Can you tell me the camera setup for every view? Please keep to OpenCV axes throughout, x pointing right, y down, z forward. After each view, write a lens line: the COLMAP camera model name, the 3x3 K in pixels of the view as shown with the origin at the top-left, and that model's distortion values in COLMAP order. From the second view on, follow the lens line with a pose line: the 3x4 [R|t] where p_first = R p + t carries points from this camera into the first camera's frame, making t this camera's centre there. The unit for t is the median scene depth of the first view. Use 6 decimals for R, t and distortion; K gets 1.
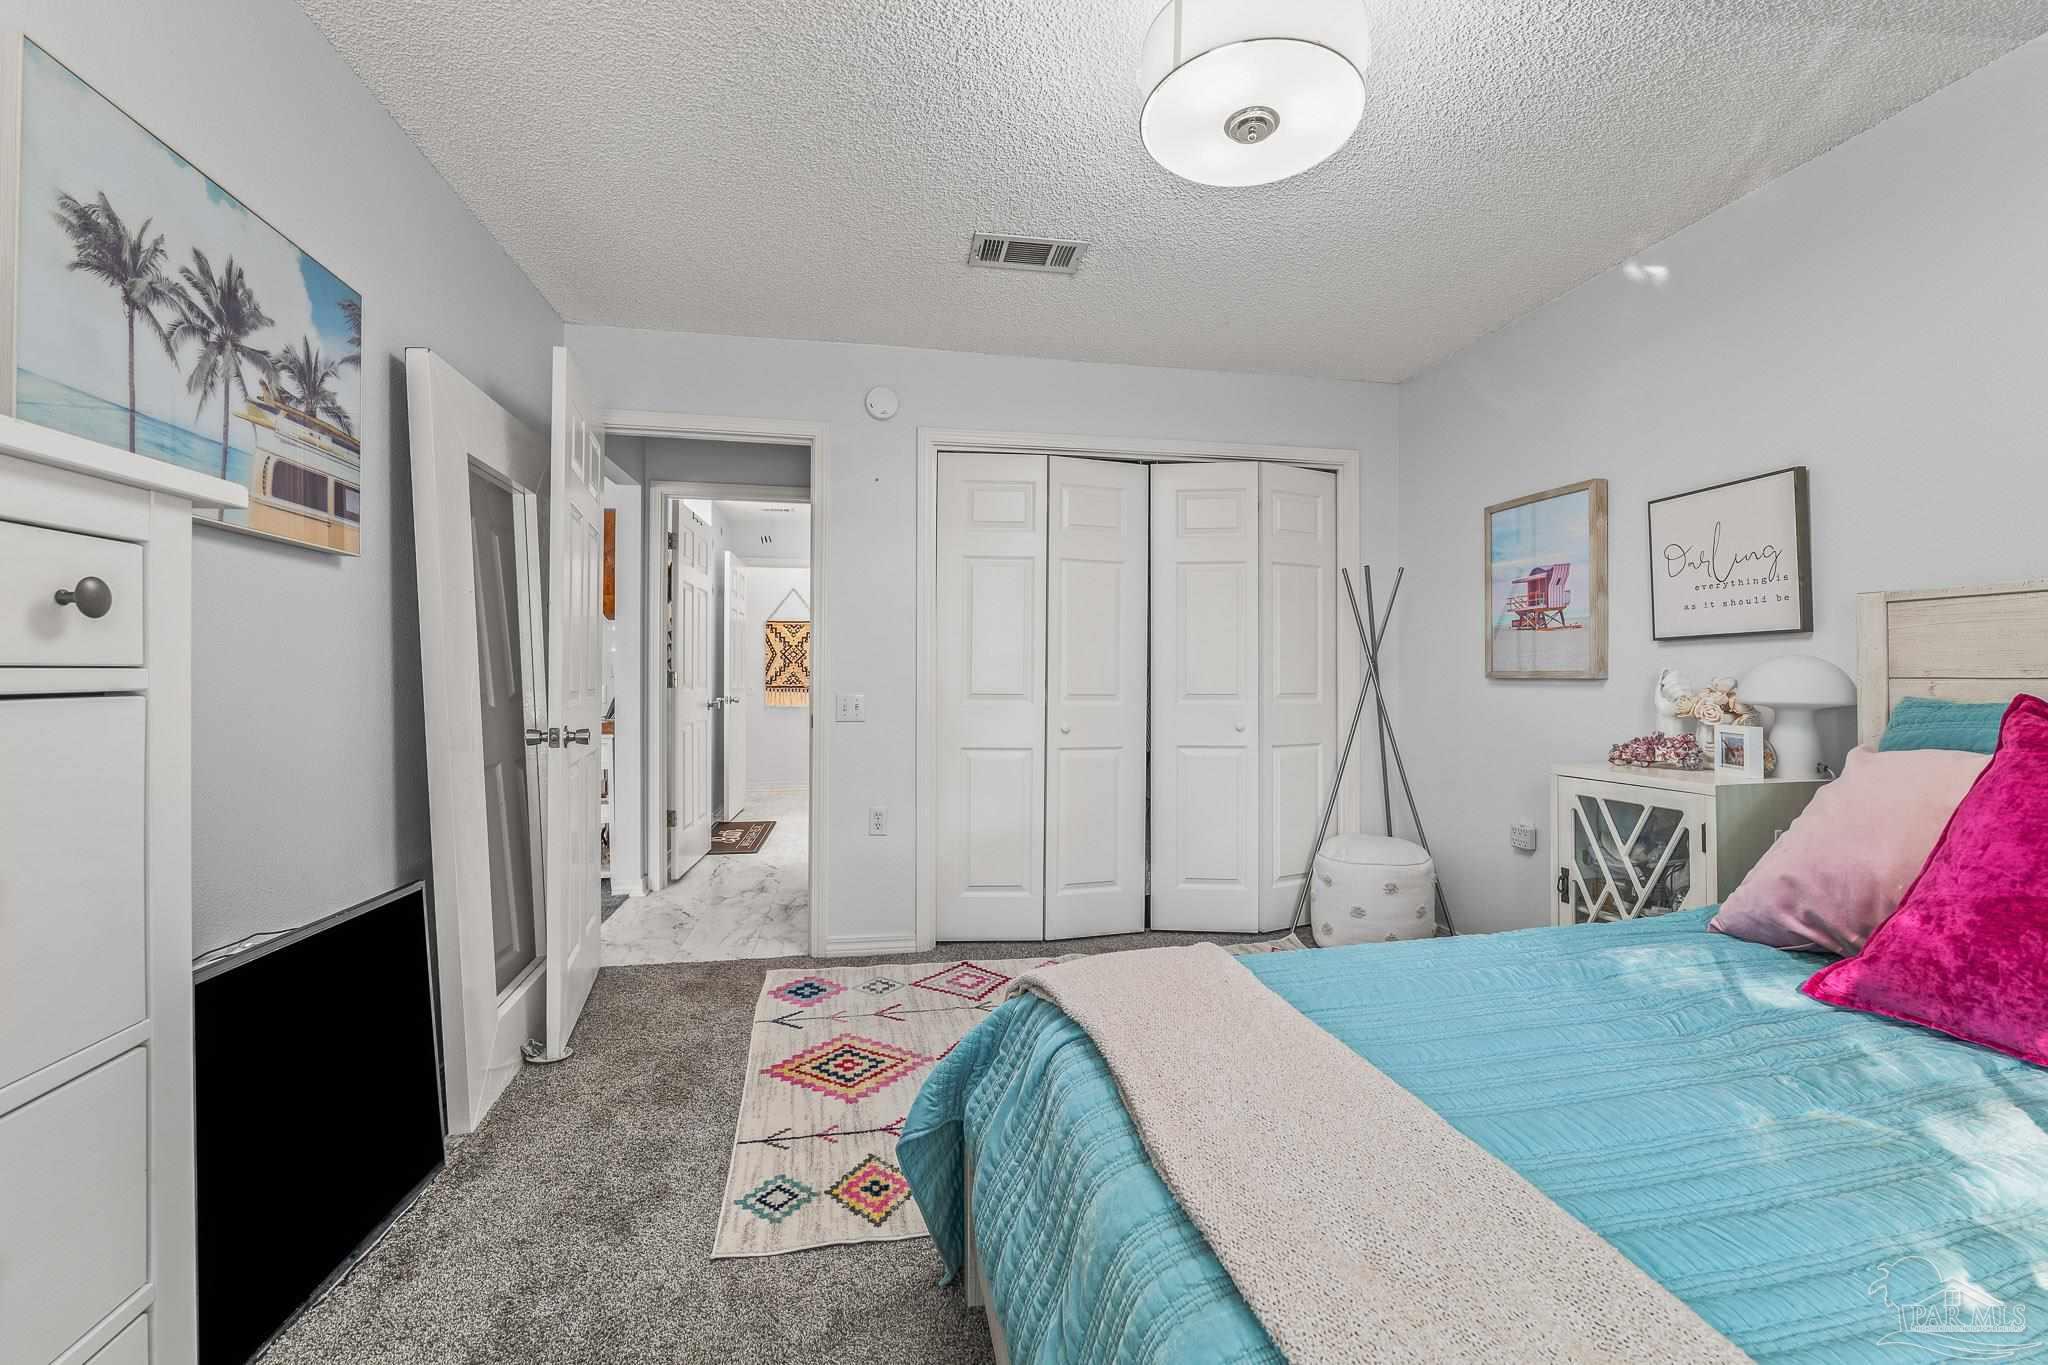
lens RADIAL K [[822.1, 0, 1012.2], [0, 822.1, 671.2], [0, 0, 1]] dist [-0.016012, 0.000029]
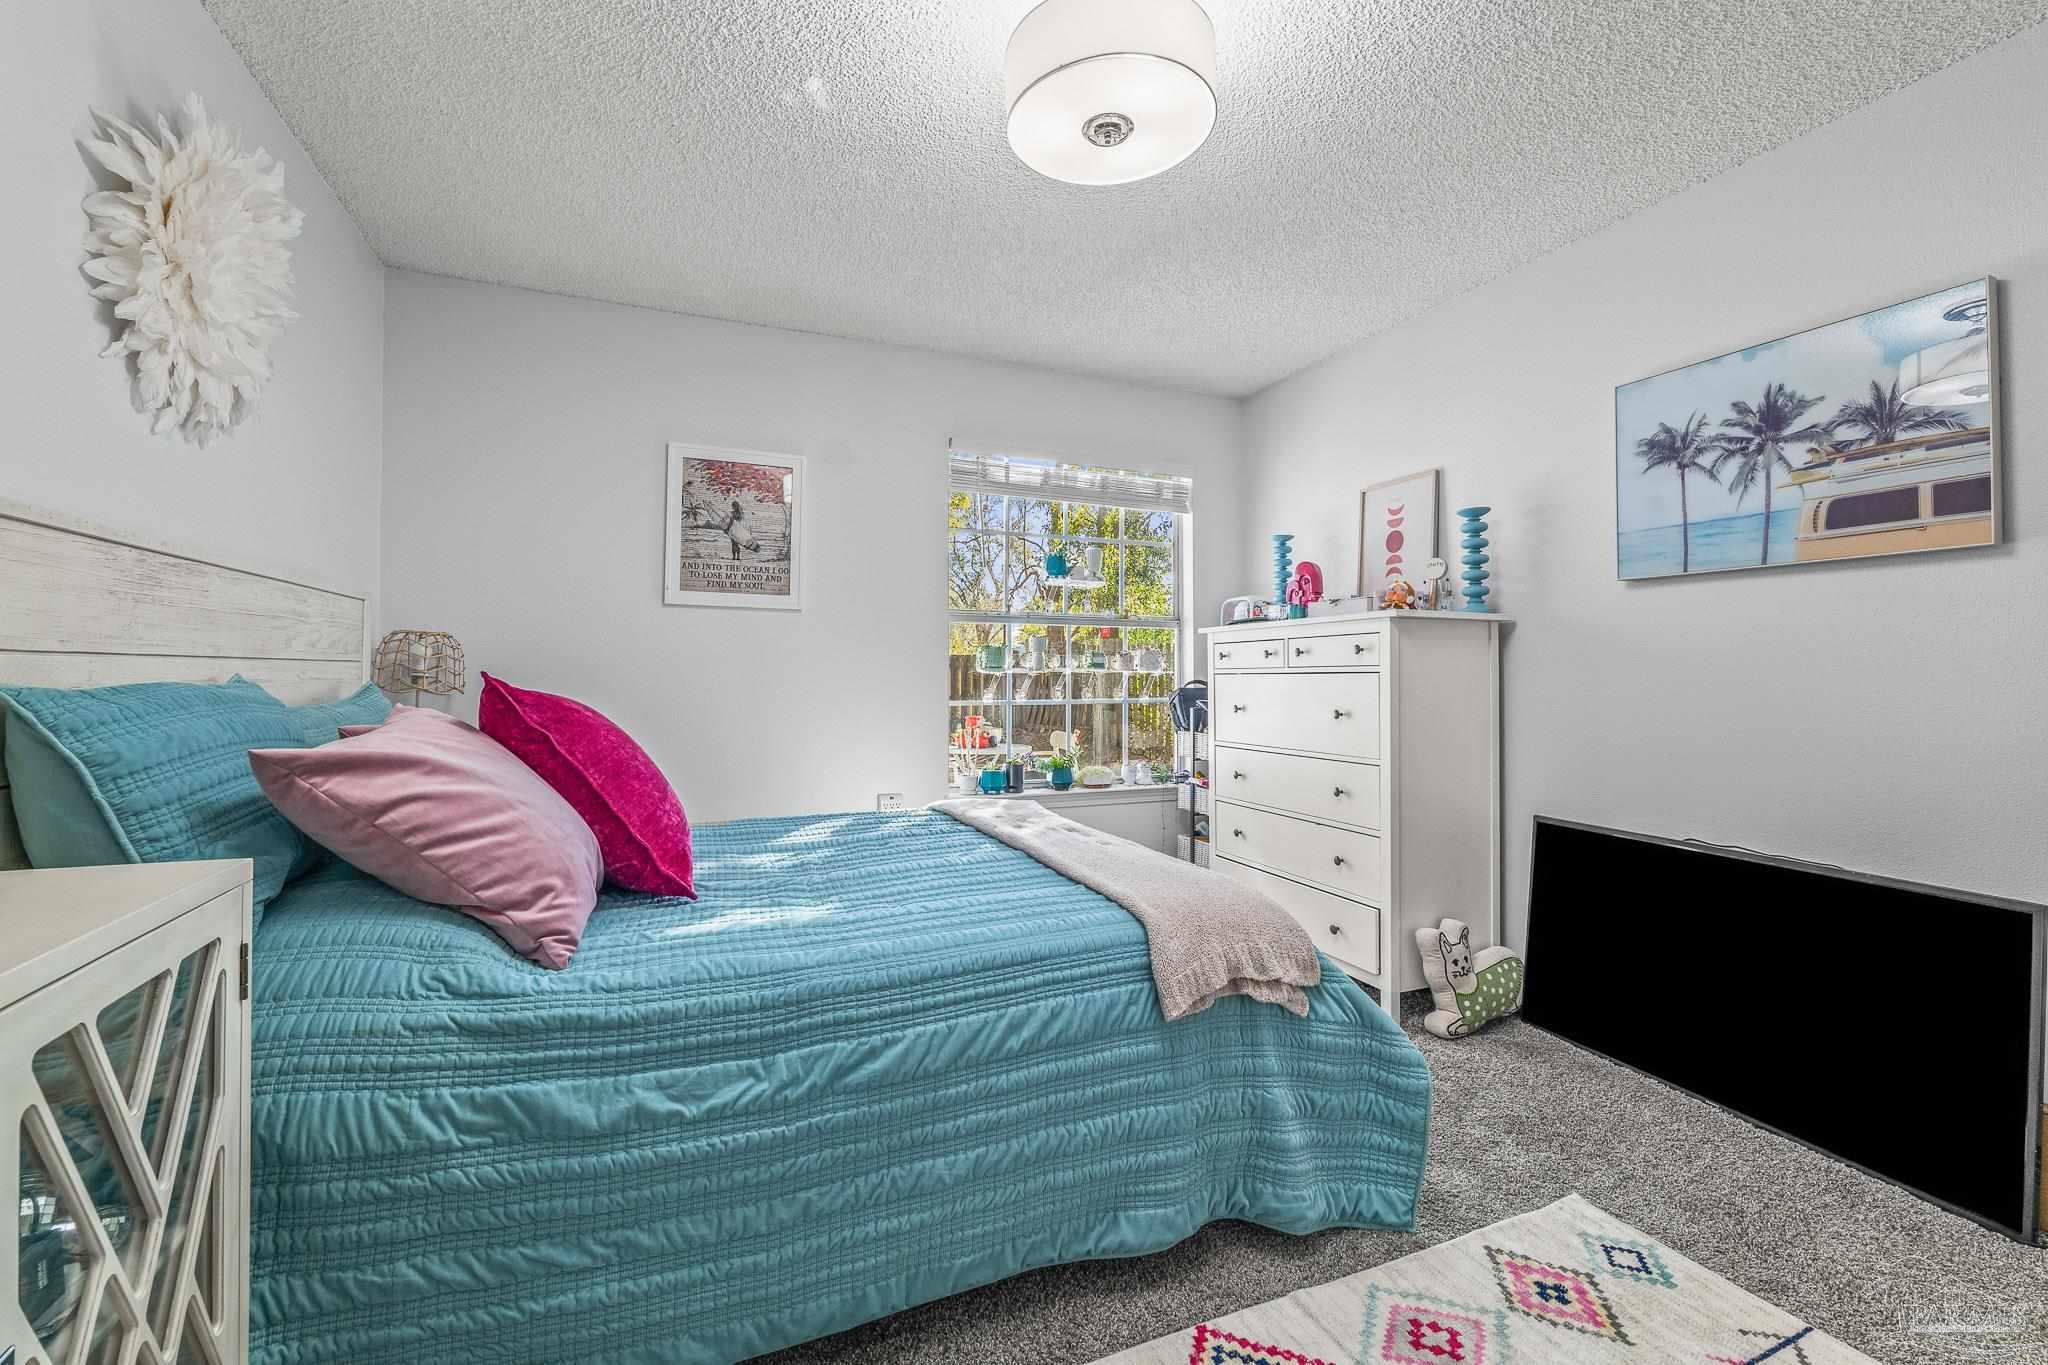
lens RADIAL K [[850.7, 0, 1013.8], [0, 850.7, 673.5], [0, 0, 1]] dist [-0.011351, 0.000103]
pose [[-0.978522, -0.006911, -0.206026, 0.584952], [-0.005890, 0.999967, -0.005568, 0.026870], [0.206058, -0.004235, -0.978531, 1.874921]]
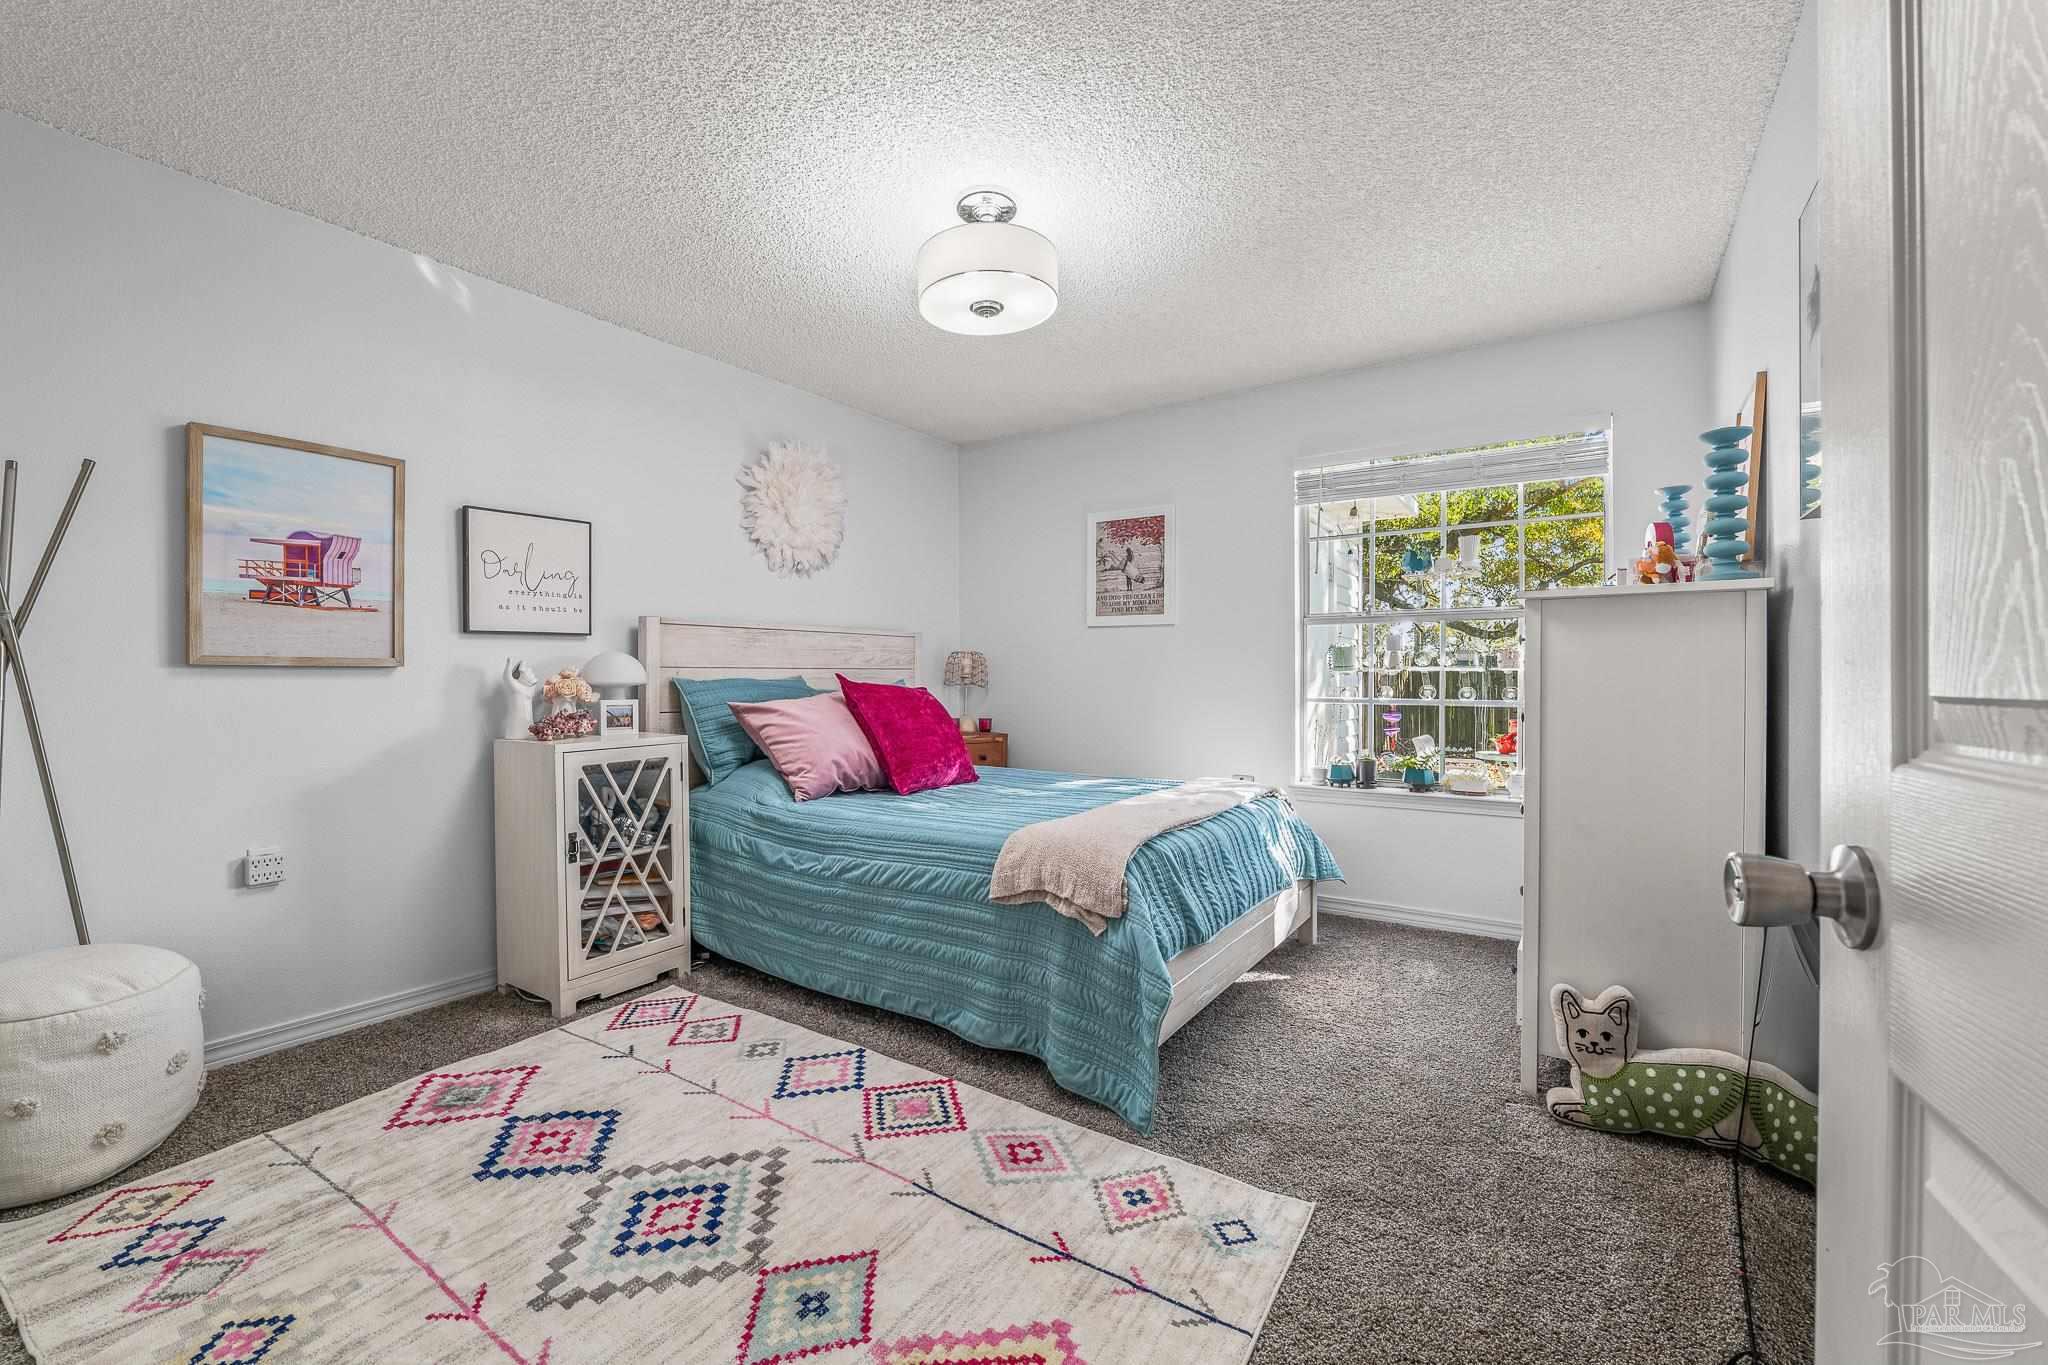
lens RADIAL K [[840.1, 0, 1013.1], [0, 840.1, 698.0], [0, 0, 1]] dist [-0.013446, 0.000691]
pose [[-0.704996, -0.019693, 0.708938, -0.815078], [-0.003542, 0.999700, 0.024248, 0.031733], [-0.709203, 0.014584, -0.704854, 1.949558]]
